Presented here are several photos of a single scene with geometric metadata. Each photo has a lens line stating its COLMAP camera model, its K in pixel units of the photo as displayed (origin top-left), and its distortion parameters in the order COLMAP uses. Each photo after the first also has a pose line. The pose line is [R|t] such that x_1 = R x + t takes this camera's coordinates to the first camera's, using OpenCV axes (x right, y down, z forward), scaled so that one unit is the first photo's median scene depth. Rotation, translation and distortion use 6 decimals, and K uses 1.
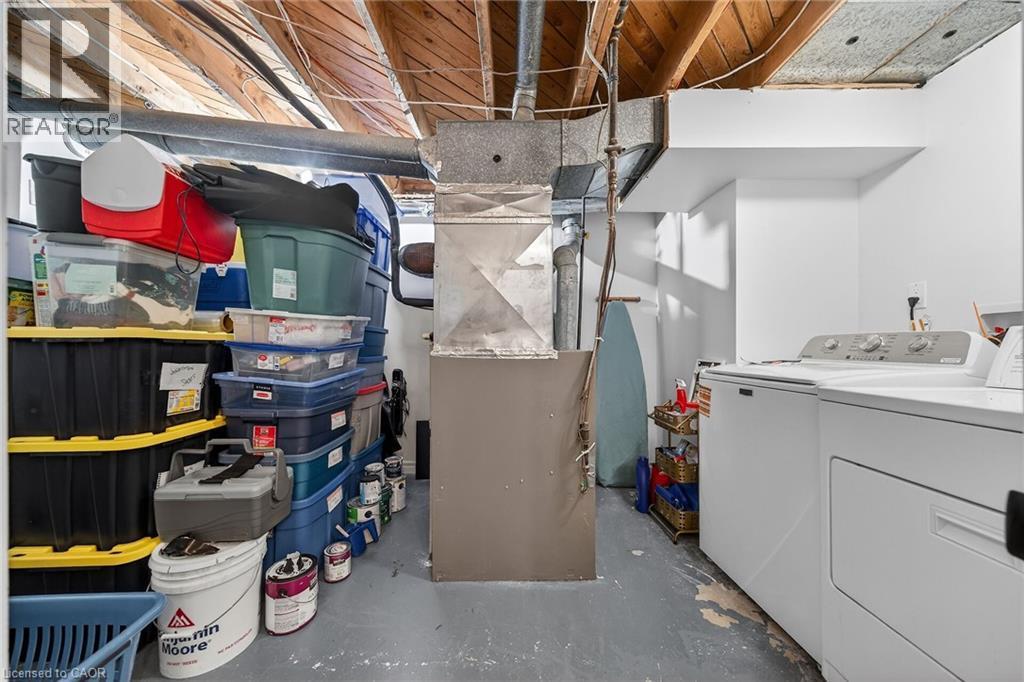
lens RADIAL K [[356.6, 0, 517.7], [0, 356.6, 344.5], [0, 0, 1]] dist [-0.008344, 0.000548]
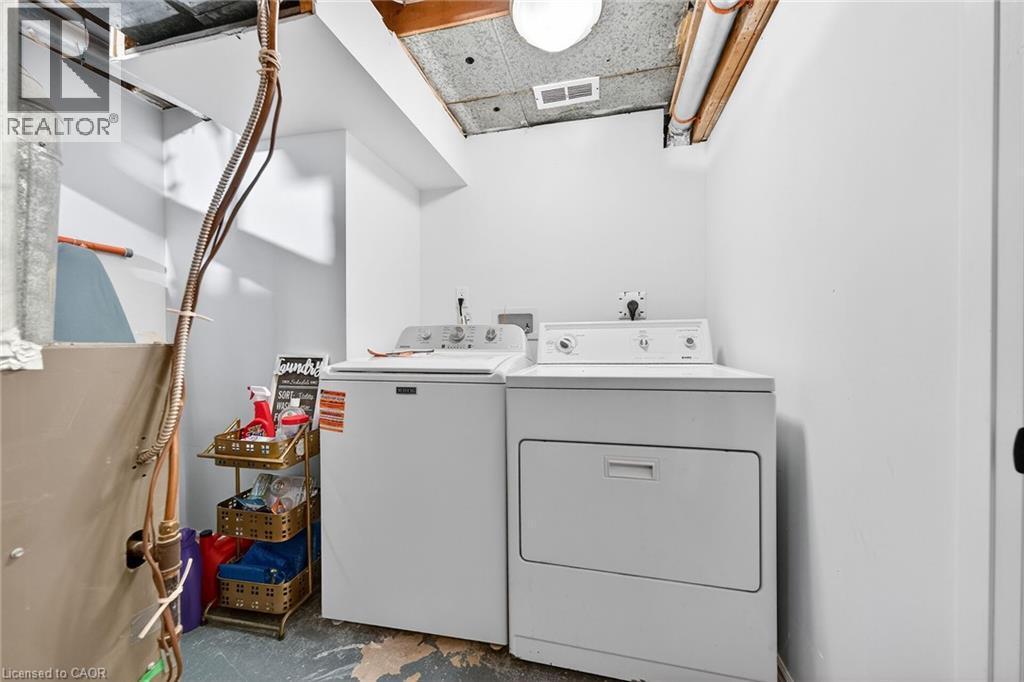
lens RADIAL K [[356.6, 0, 510.2], [0, 356.6, 340.9], [0, 0, 1]] dist [-0.008344, 0.000548]
pose [[0.242763, -0.005566, 0.970070, -0.089924], [-0.003543, 0.999972, 0.006624, 0.010538], [-0.970079, -0.005045, 0.242737, 0.488903]]
